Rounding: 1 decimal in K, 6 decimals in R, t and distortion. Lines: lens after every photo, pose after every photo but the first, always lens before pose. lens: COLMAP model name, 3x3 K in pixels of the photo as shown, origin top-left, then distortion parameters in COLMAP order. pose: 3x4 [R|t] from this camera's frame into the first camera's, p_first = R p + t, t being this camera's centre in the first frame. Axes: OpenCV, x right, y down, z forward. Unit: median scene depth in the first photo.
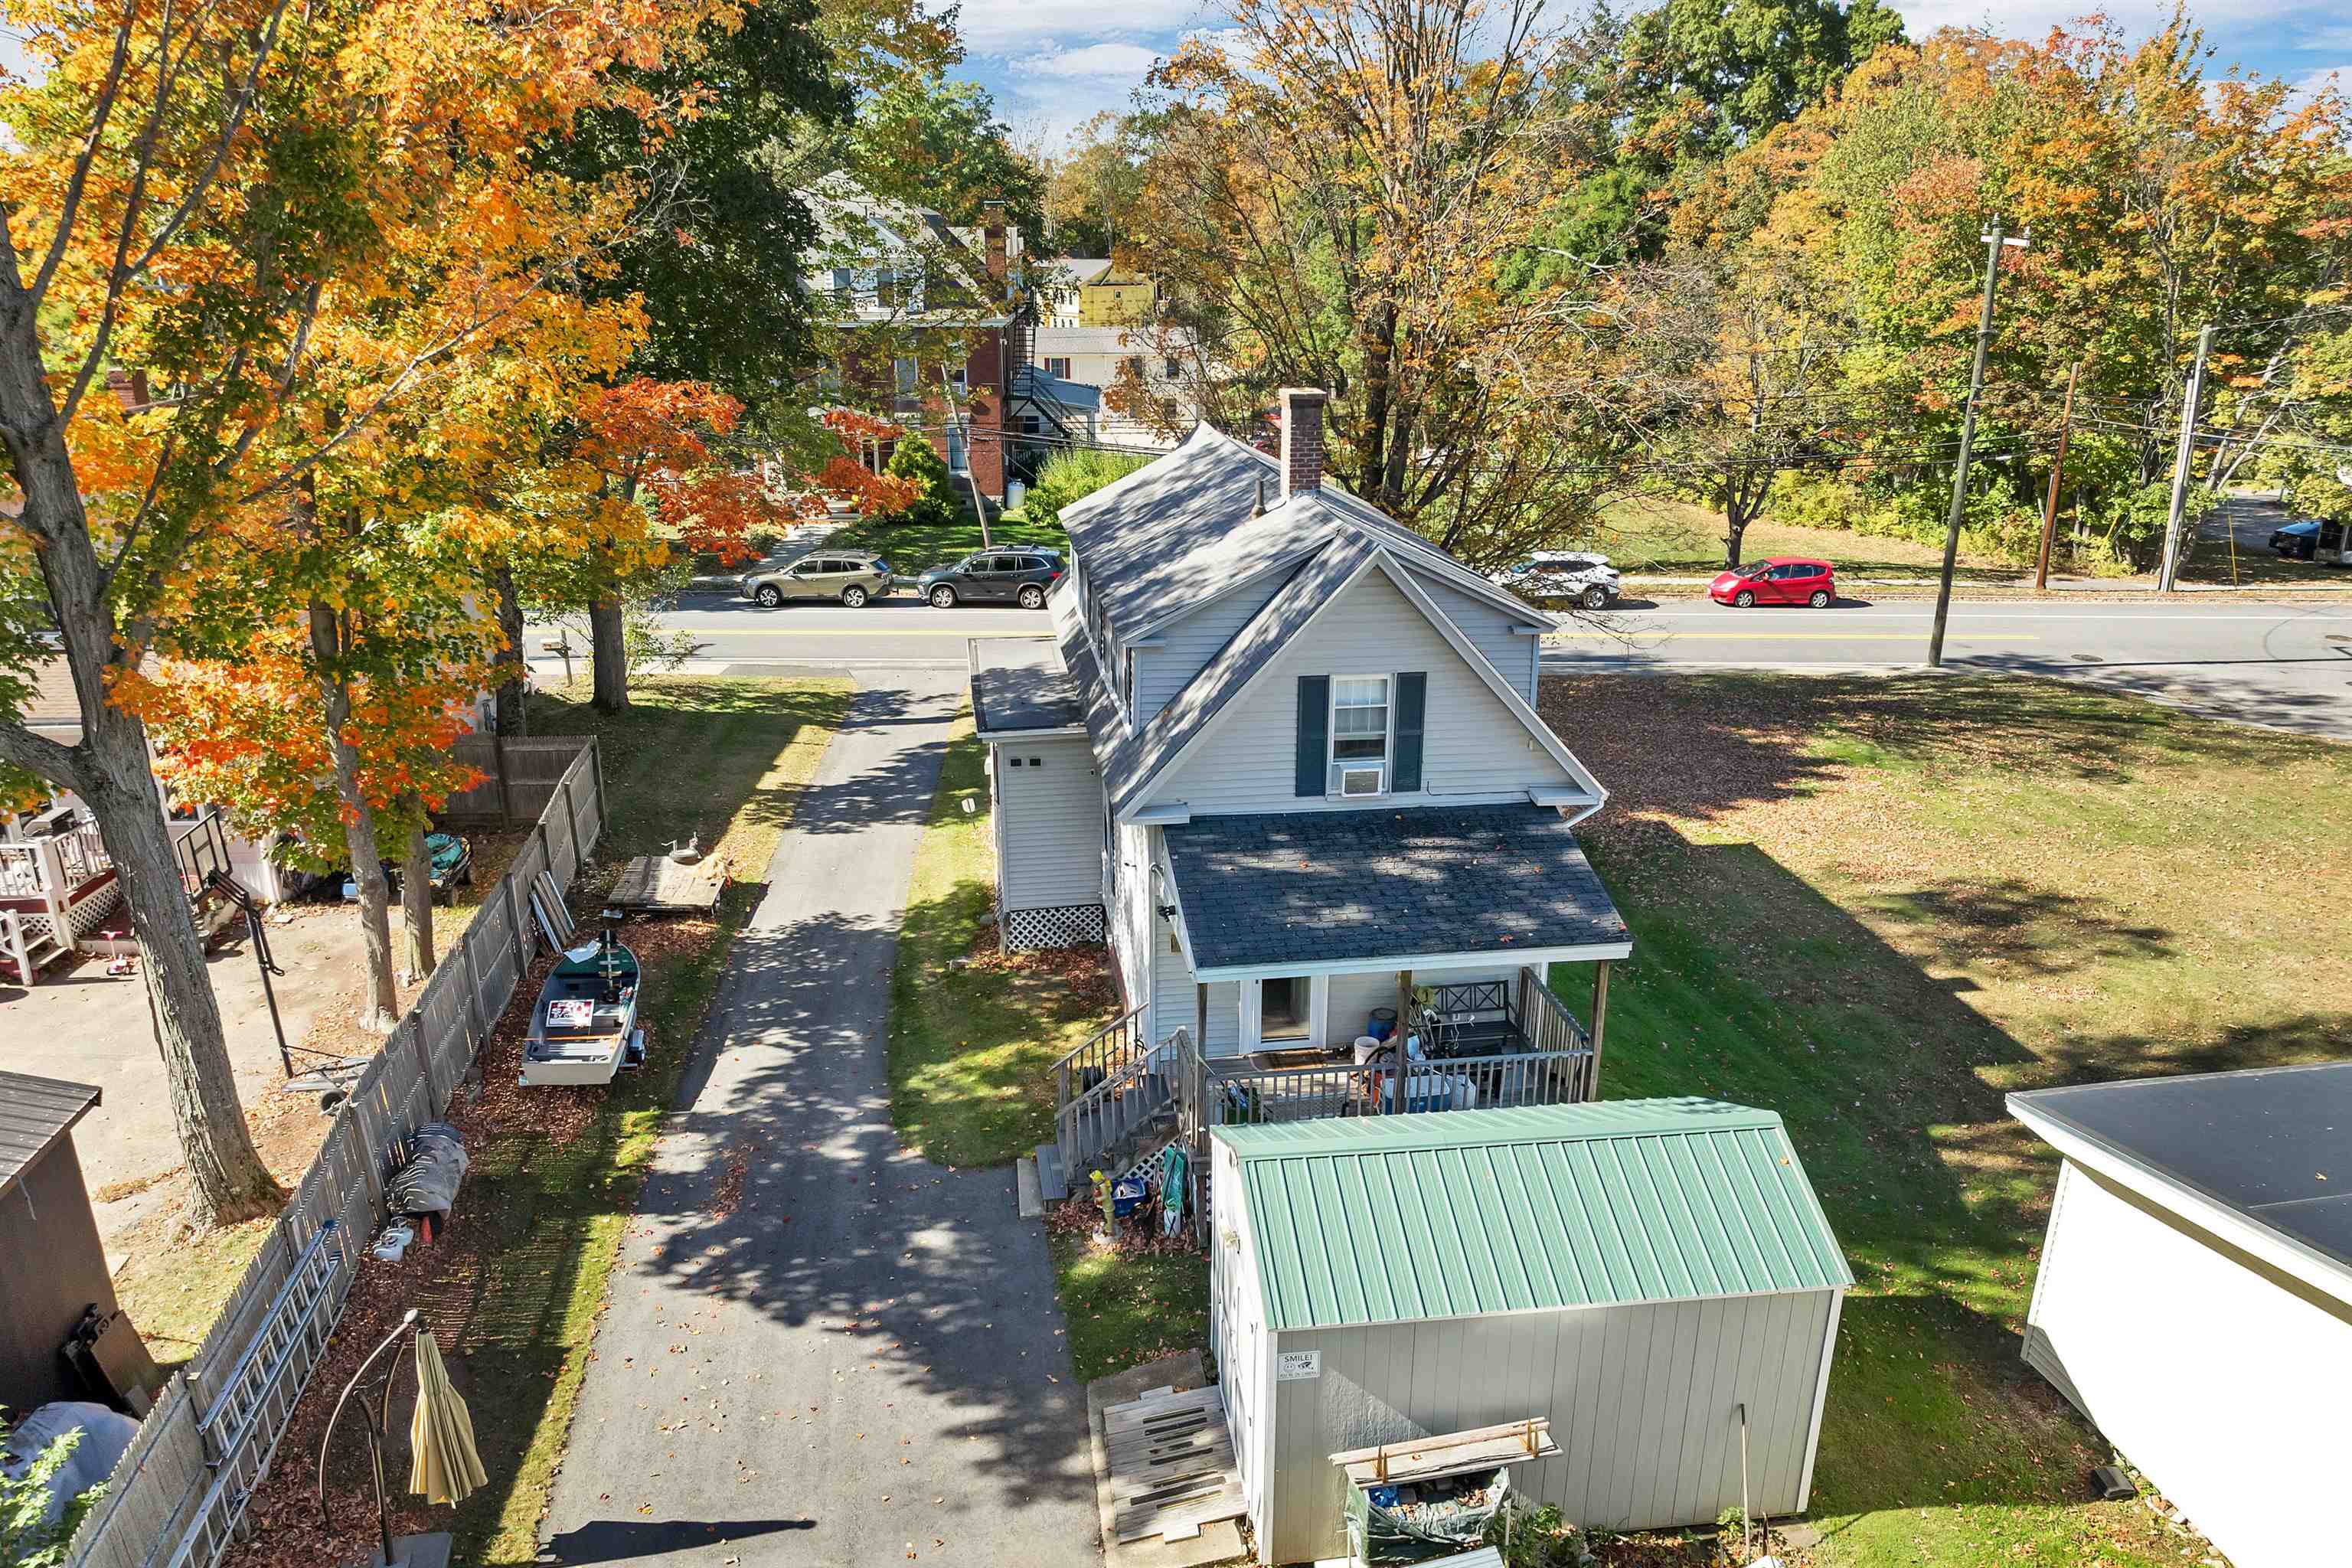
lens RADIAL K [[1721.8, 0, 1116.7], [0, 1721.8, 836.0], [0, 0, 1]] dist [-0.042235, -0.003271]
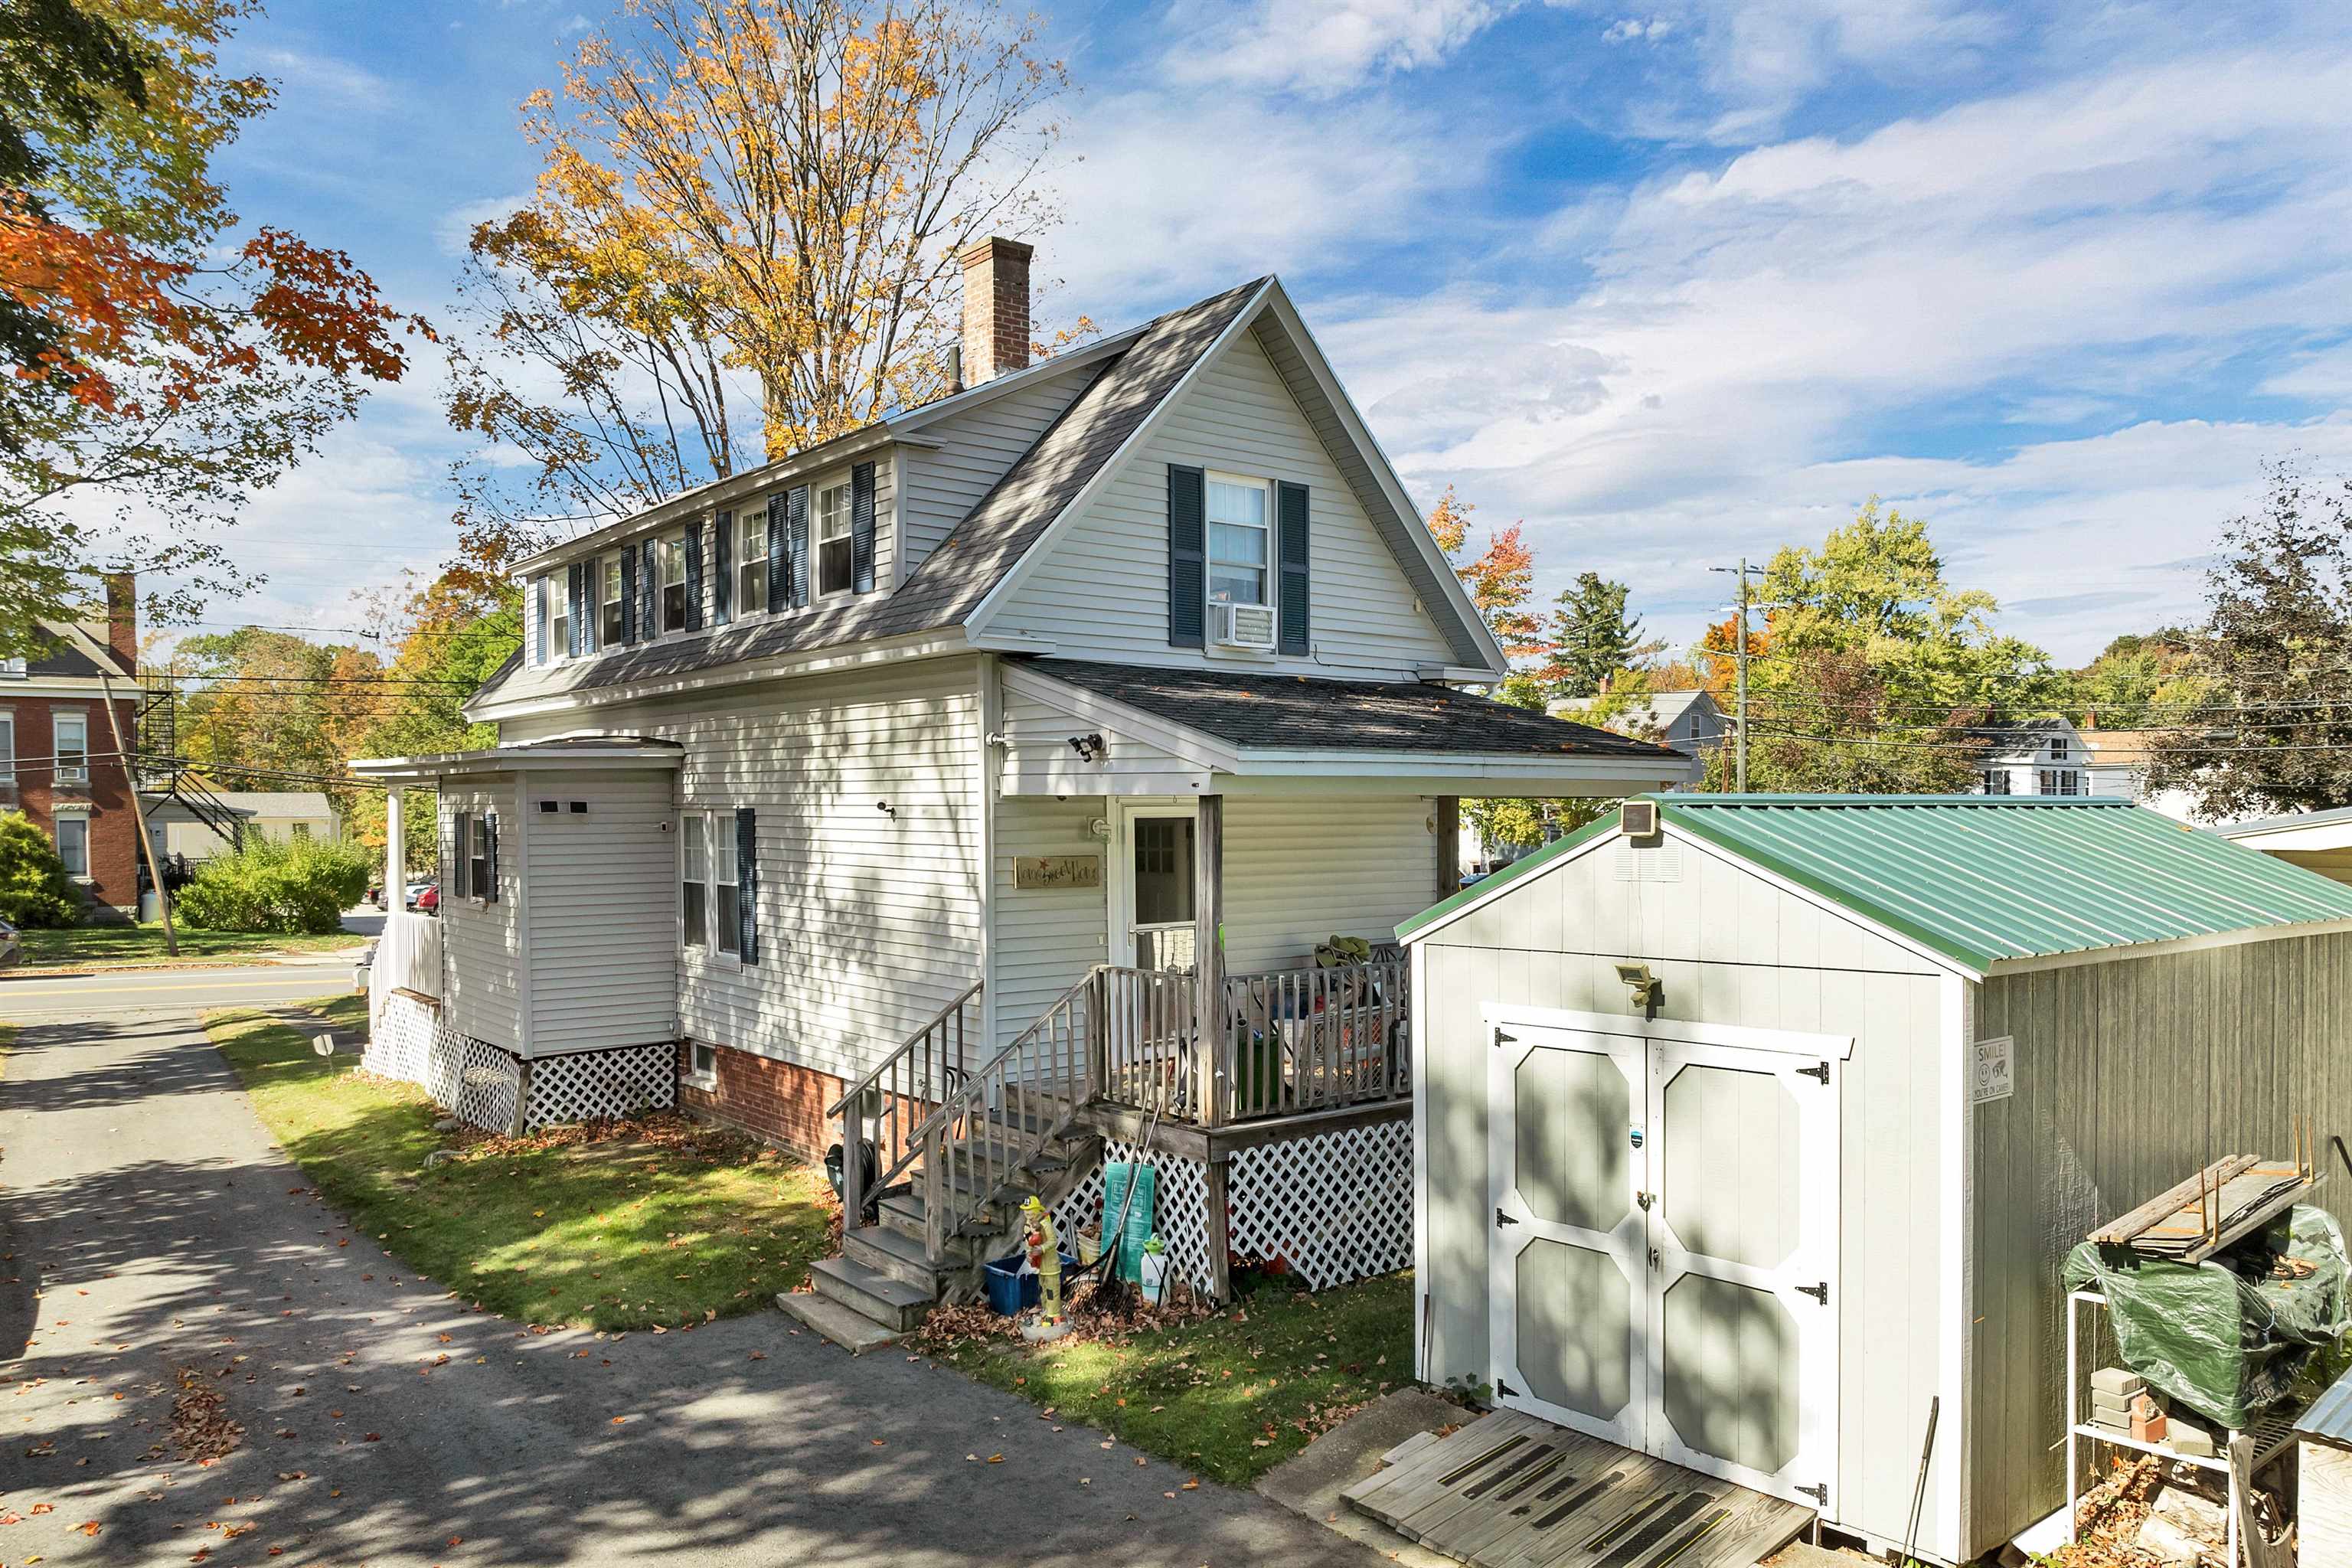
lens RADIAL K [[1721.8, 0, 1116.7], [0, 1721.8, 836.0], [0, 0, 1]] dist [-0.042235, -0.003271]
pose [[0.853604, 0.008629, 0.520850, -0.263796], [0.175880, 0.936375, -0.303757, 0.245971], [-0.490332, 0.350896, 0.797776, 0.491184]]
